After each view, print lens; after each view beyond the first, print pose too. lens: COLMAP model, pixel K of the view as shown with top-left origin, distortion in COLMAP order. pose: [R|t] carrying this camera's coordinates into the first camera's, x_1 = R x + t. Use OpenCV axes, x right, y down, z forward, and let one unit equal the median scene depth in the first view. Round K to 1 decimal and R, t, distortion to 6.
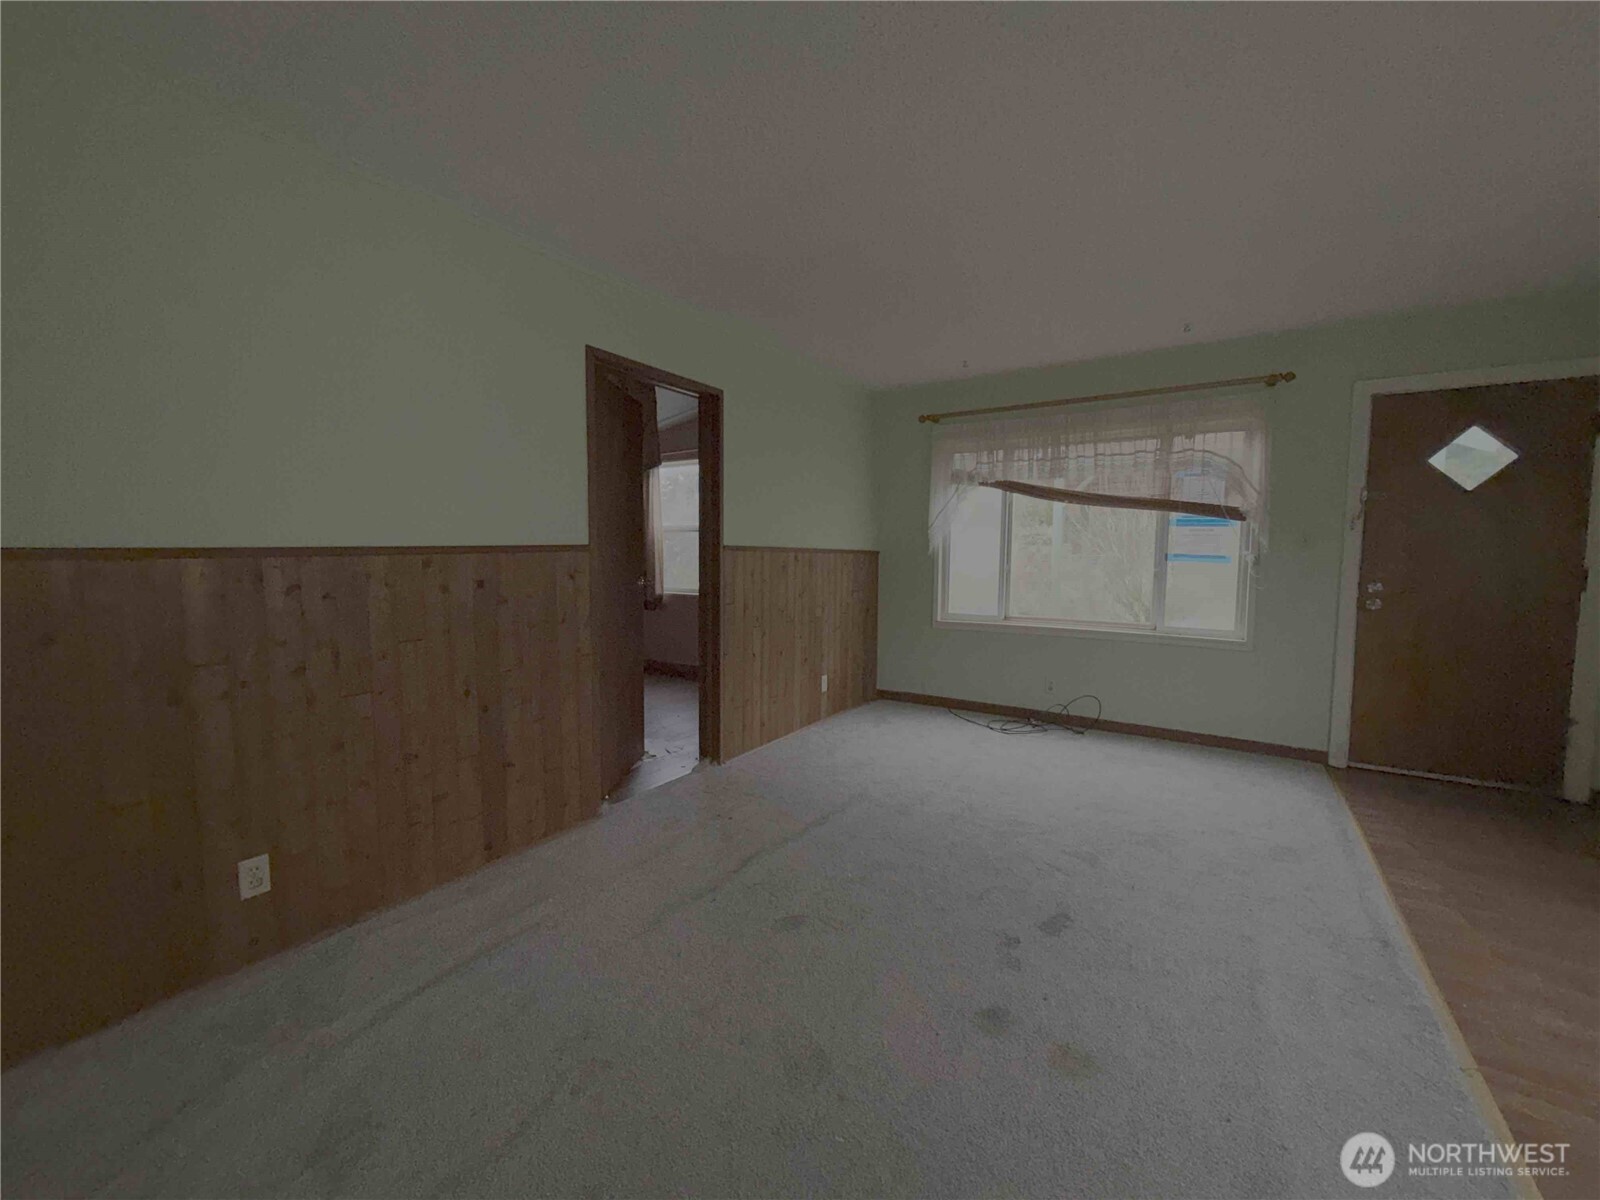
lens RADIAL K [[634.0, 0, 798.8], [0, 634.0, 593.1], [0, 0, 1]] dist [-0.022151, -0.000013]
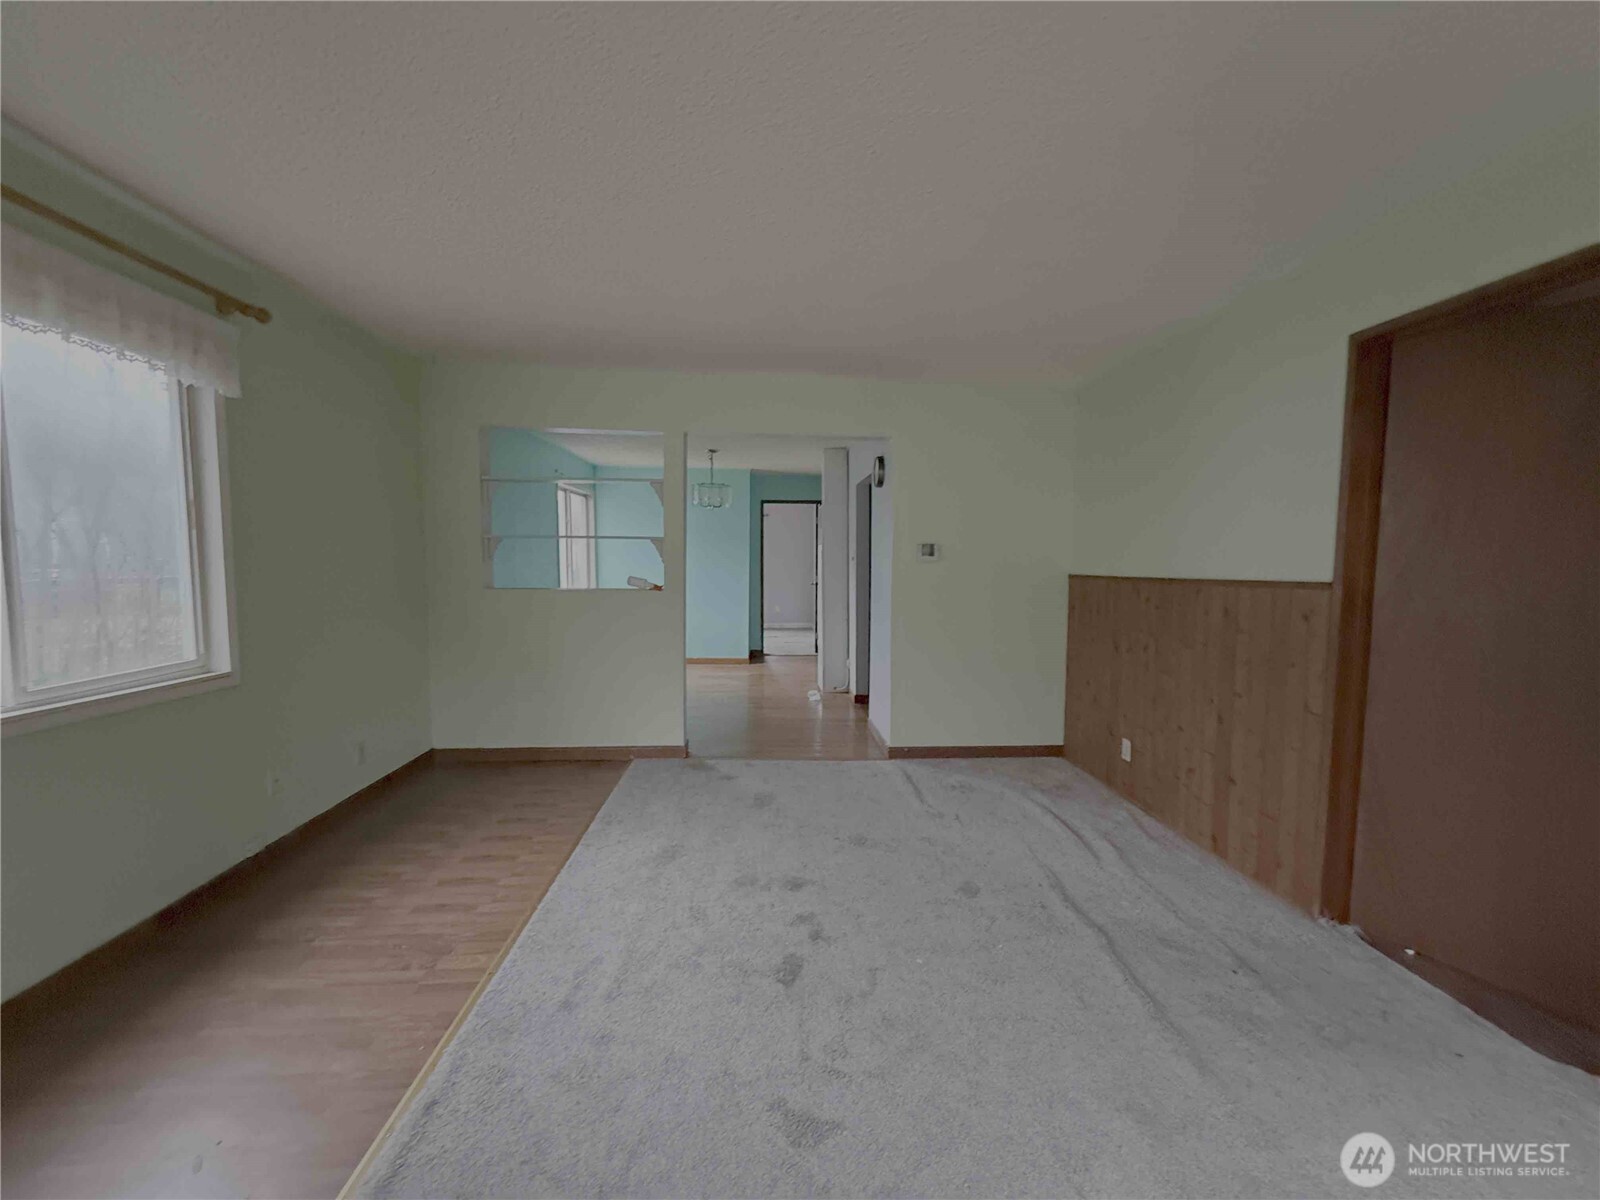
lens RADIAL K [[634.0, 0, 799.9], [0, 634.0, 603.0], [0, 0, 1]] dist [-0.022151, -0.000013]
pose [[-0.796638, 0.032229, -0.603597, 0.789992], [-0.056144, 0.990315, 0.126977, -0.129333], [0.601844, 0.135043, -0.787113, 1.387329]]
